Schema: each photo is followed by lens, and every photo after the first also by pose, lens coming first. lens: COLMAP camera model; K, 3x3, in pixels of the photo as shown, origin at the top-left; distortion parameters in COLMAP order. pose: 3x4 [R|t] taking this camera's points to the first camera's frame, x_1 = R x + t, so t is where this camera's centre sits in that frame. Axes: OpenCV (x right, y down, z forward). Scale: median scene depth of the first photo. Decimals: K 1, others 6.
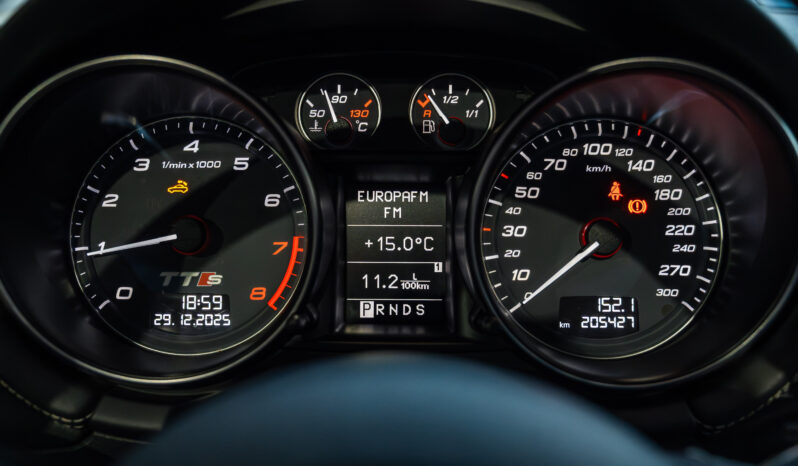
lens RADIAL K [[735.9, 0, 399.0], [0, 735.9, 233.0], [0, 0, 1]] dist [-0.005482, -0.005138]
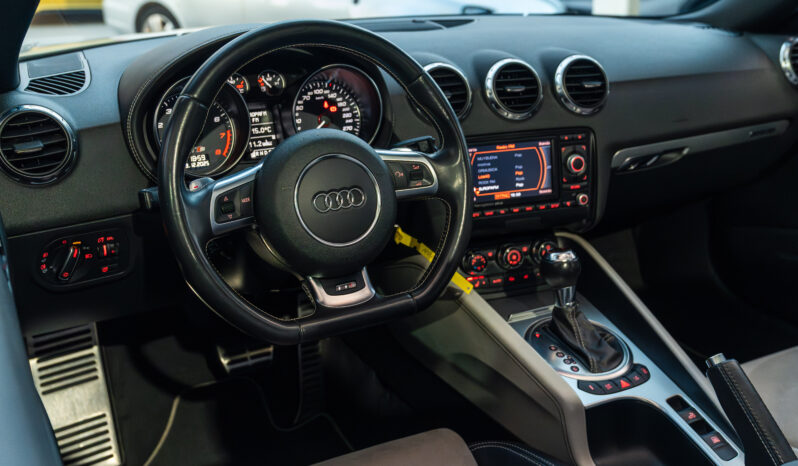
lens RADIAL K [[826.4, 0, 399.0], [0, 826.4, 233.0], [0, 0, 1]] dist [0.007790, 0.003060]
pose [[0.874371, -0.166722, 0.455718, -1.090587], [0.141232, 0.985904, 0.089710, 0.202354], [-0.464251, -0.014078, 0.885592, -2.181255]]
